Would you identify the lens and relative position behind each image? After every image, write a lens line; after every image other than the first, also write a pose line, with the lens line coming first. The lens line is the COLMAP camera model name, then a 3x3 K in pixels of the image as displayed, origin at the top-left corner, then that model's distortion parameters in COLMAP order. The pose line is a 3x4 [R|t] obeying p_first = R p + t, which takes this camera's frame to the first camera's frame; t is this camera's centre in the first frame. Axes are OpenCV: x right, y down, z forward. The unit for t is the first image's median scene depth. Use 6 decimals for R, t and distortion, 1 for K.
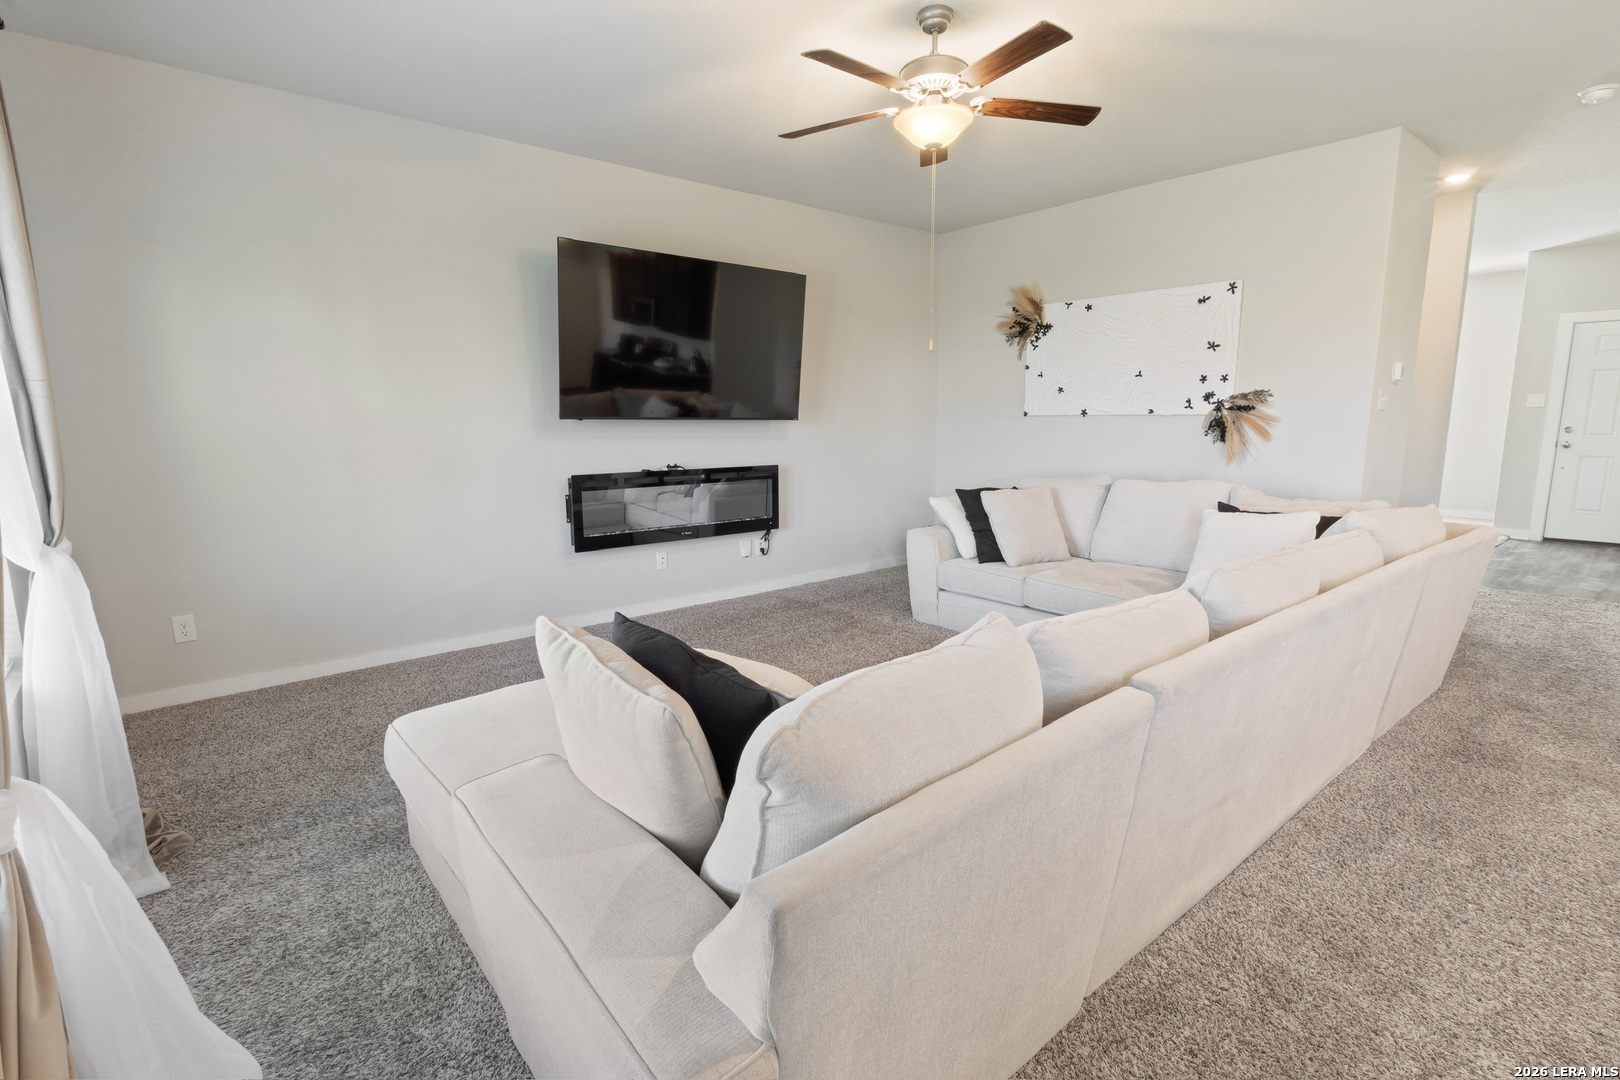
lens RADIAL K [[778.1, 0, 818.1], [0, 778.1, 536.8], [0, 0, 1]] dist [0.001264, -0.001289]
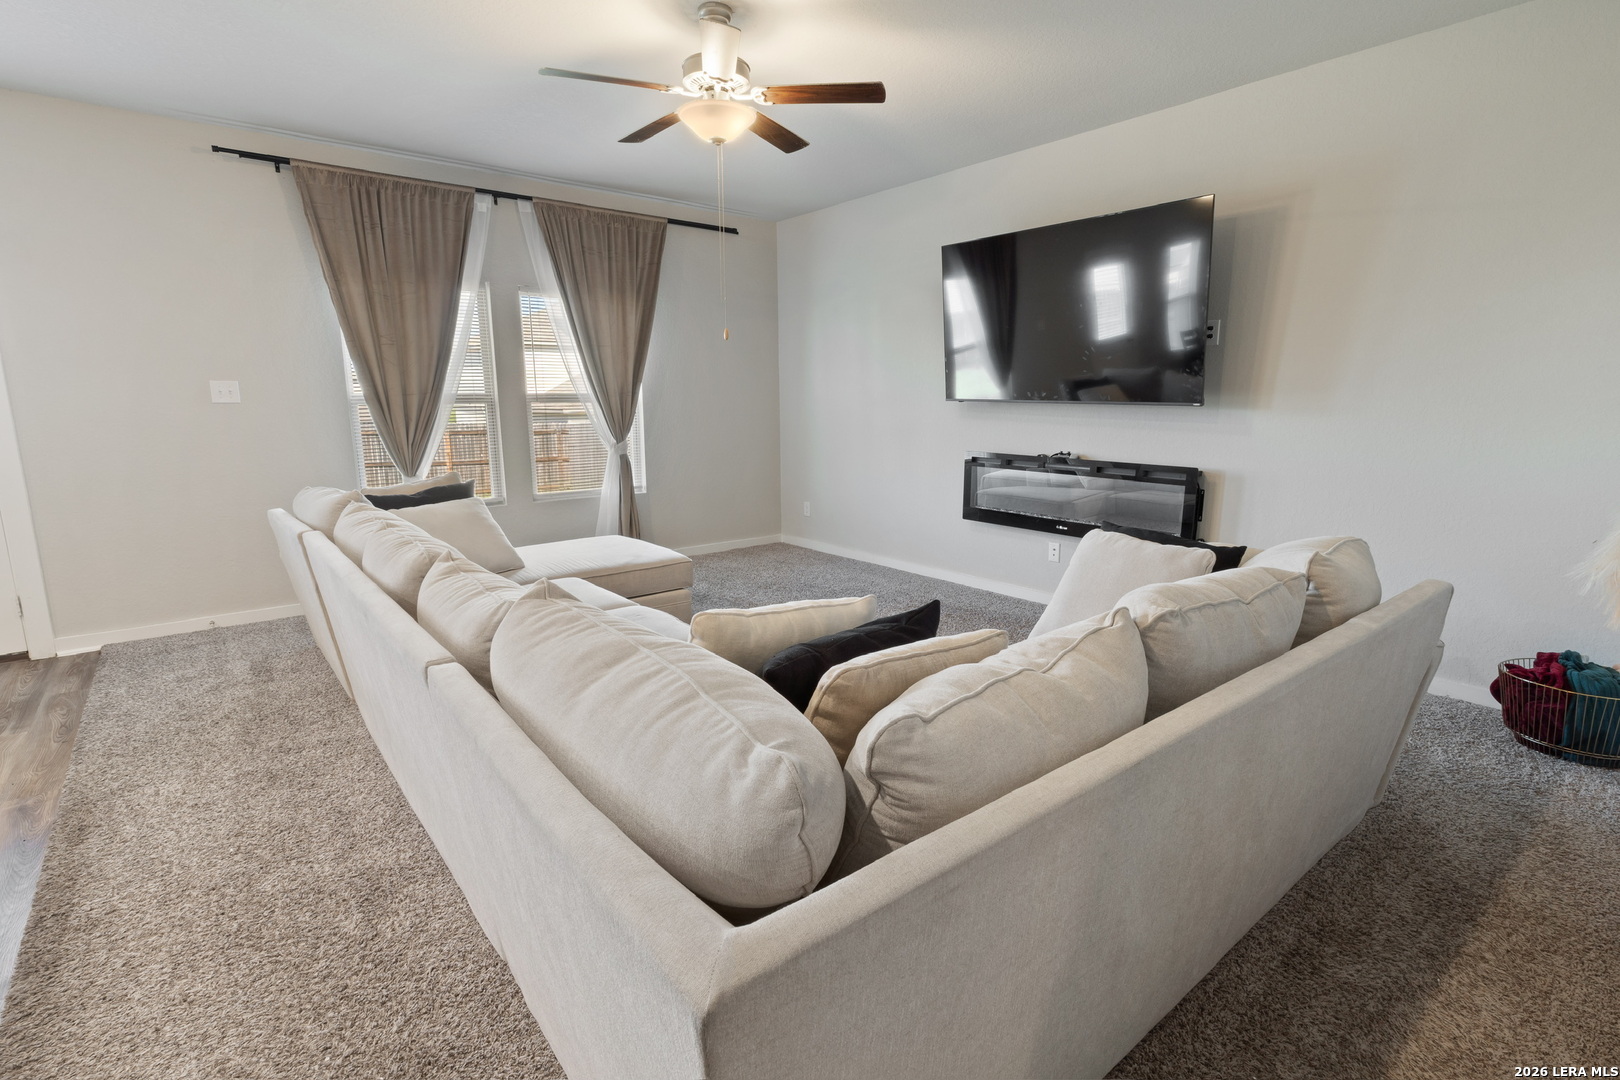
lens RADIAL K [[778.1, 0, 814.4], [0, 778.1, 544.0], [0, 0, 1]] dist [0.001264, -0.001289]
pose [[-0.016848, 0.188634, -0.981903, 0.766596], [-0.160246, 0.968838, 0.188874, -0.115575], [0.986933, 0.160528, 0.013905, 0.722242]]
